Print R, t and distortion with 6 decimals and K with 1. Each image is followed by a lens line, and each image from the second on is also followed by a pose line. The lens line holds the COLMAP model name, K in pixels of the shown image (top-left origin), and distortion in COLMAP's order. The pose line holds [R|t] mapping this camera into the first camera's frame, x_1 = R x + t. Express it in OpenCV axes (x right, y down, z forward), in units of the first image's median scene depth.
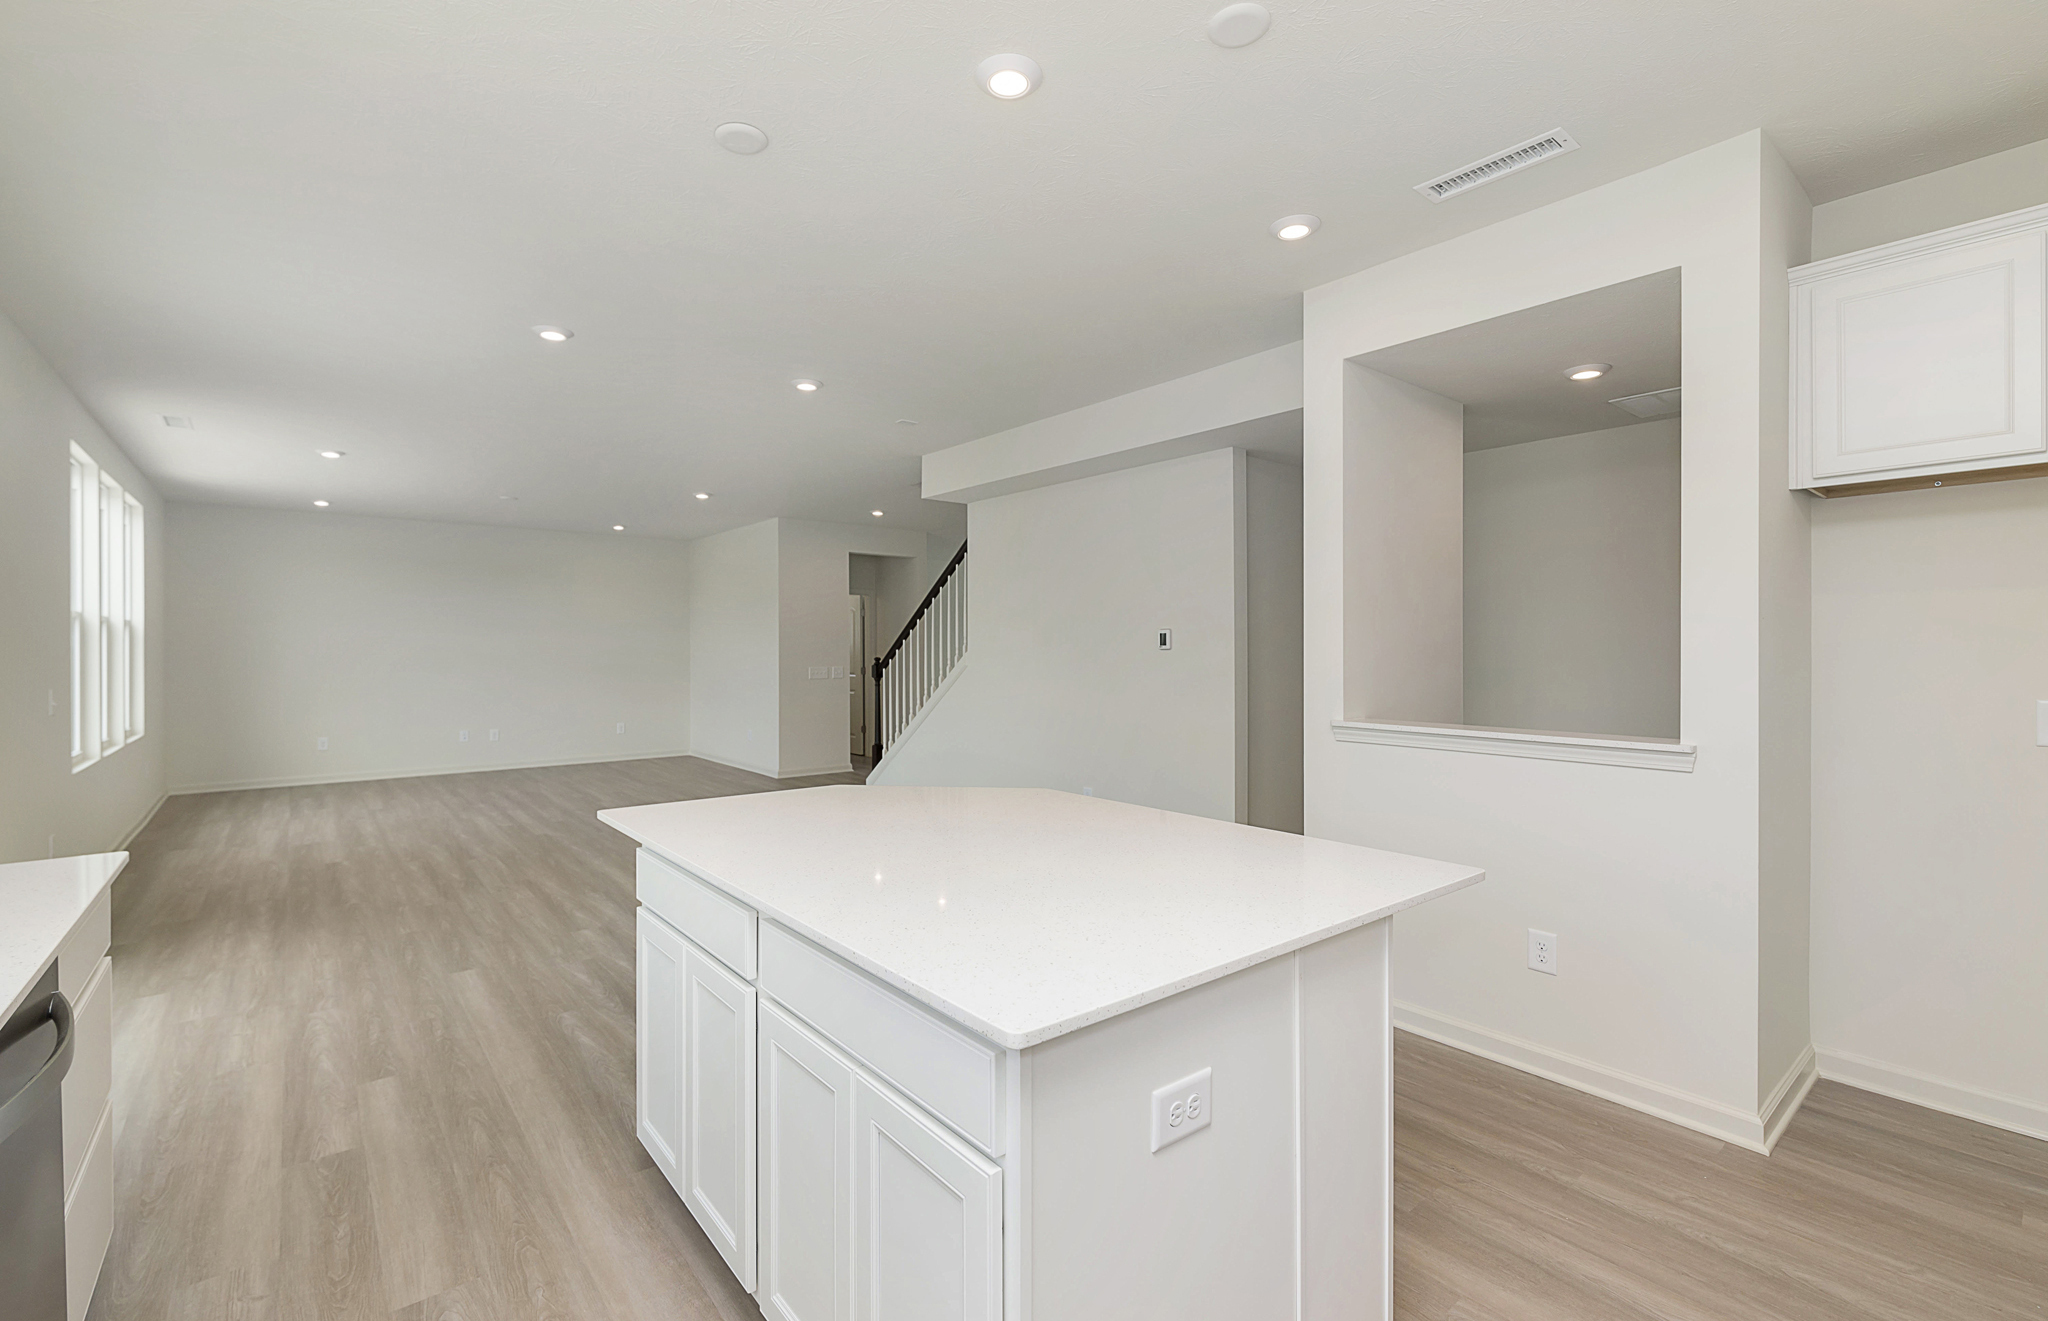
lens RADIAL K [[883.9, 0, 1024.0], [0, 883.9, 660.5], [0, 0, 1]] dist [-0.001098, -0.000265]
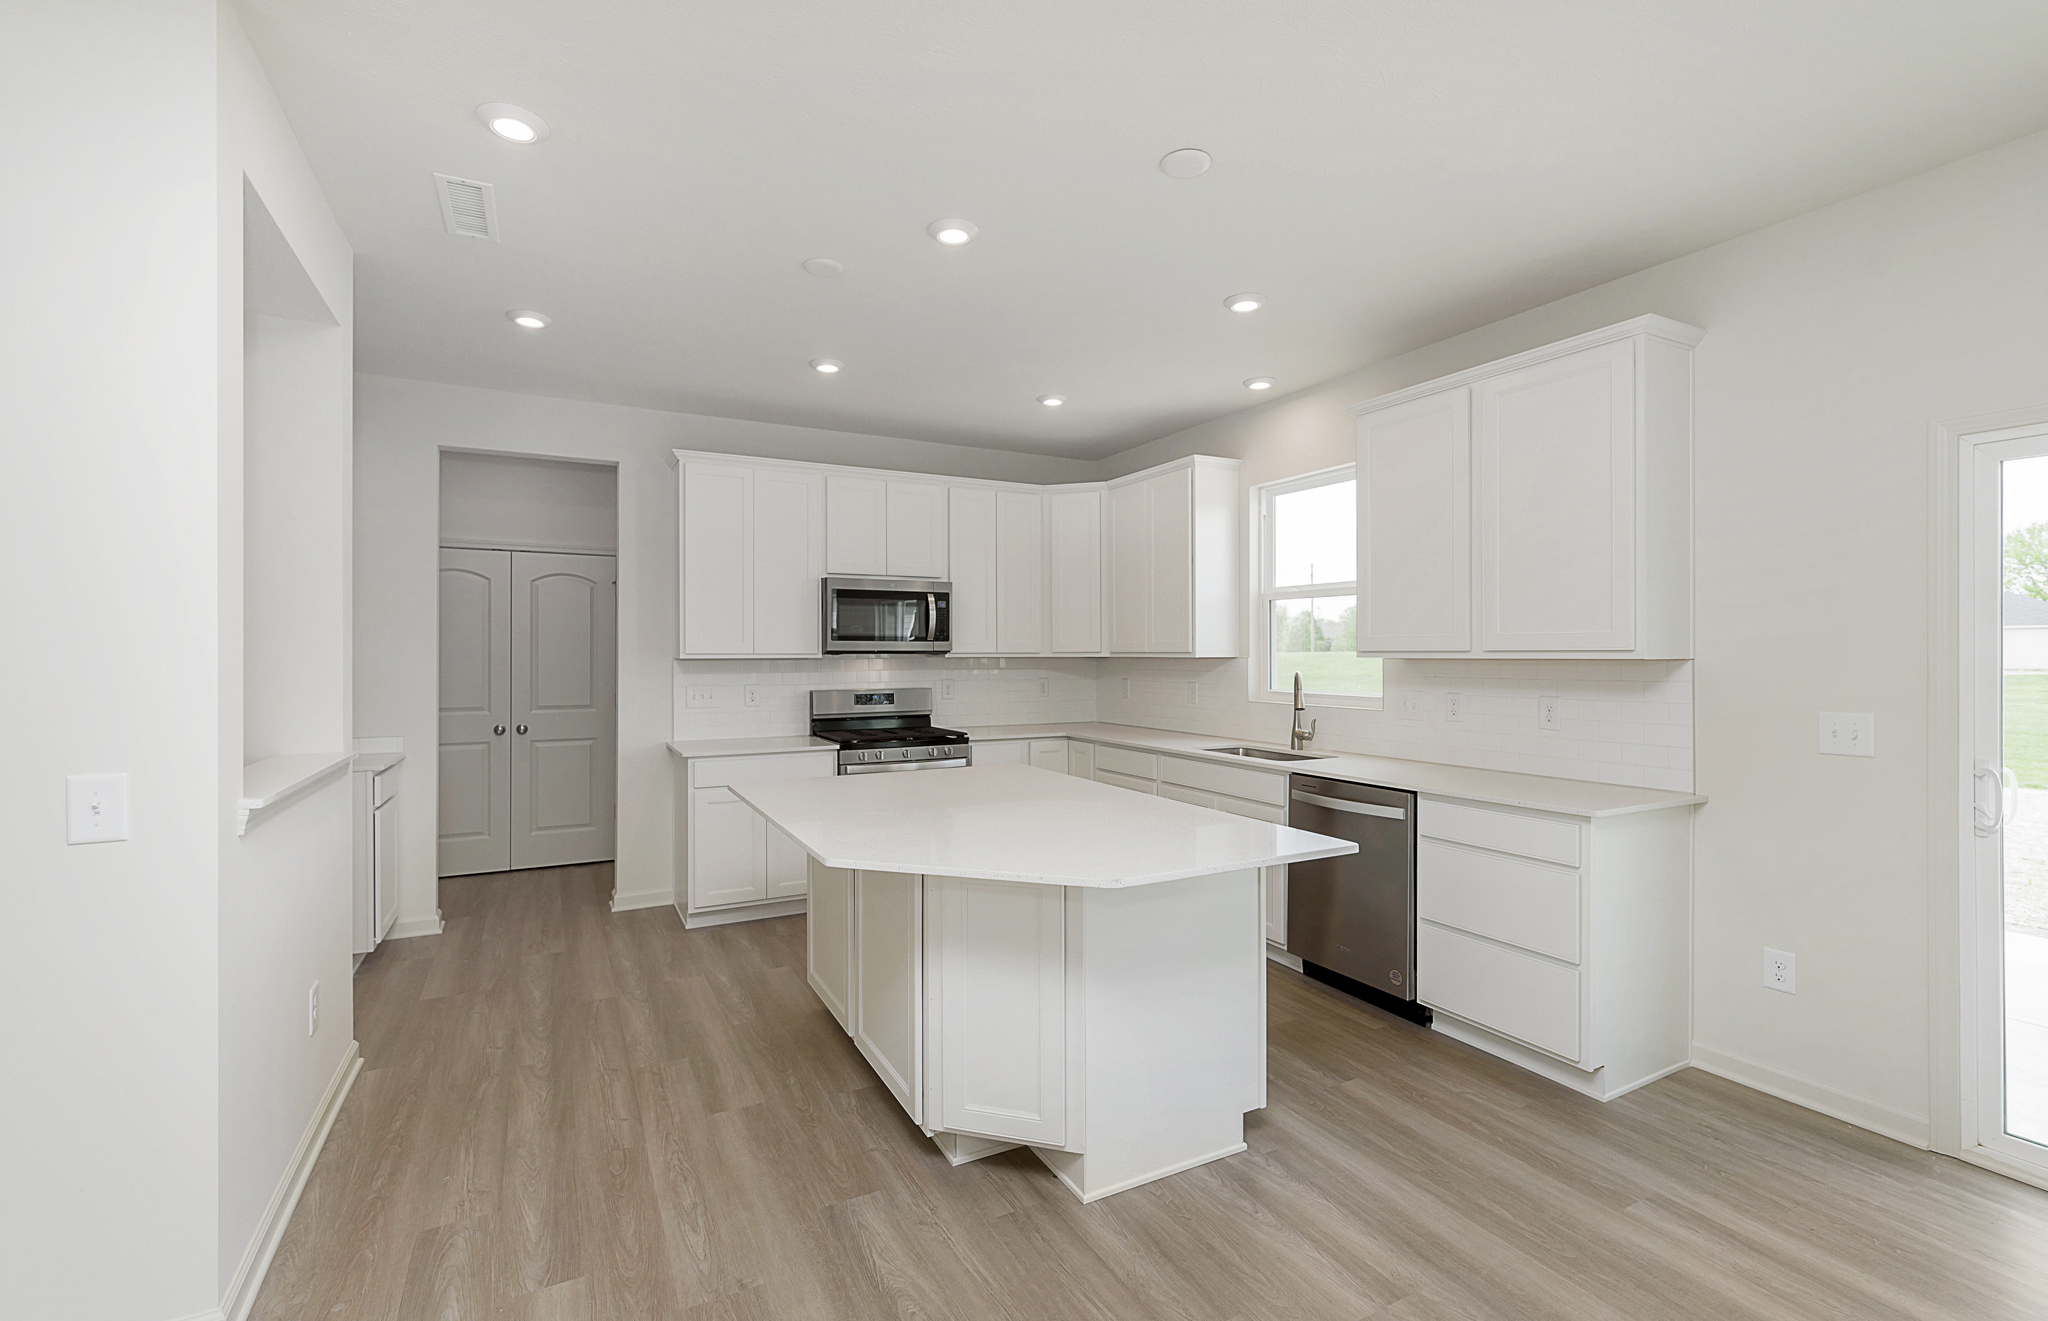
lens RADIAL K [[883.9, 0, 1024.0], [0, 883.9, 660.5], [0, 0, 1]] dist [-0.001098, -0.000265]
pose [[-0.979320, -0.002478, 0.202301, -0.372868], [0.000871, 0.999864, 0.016463, -0.037275], [-0.202314, 0.016298, -0.979185, 2.247289]]
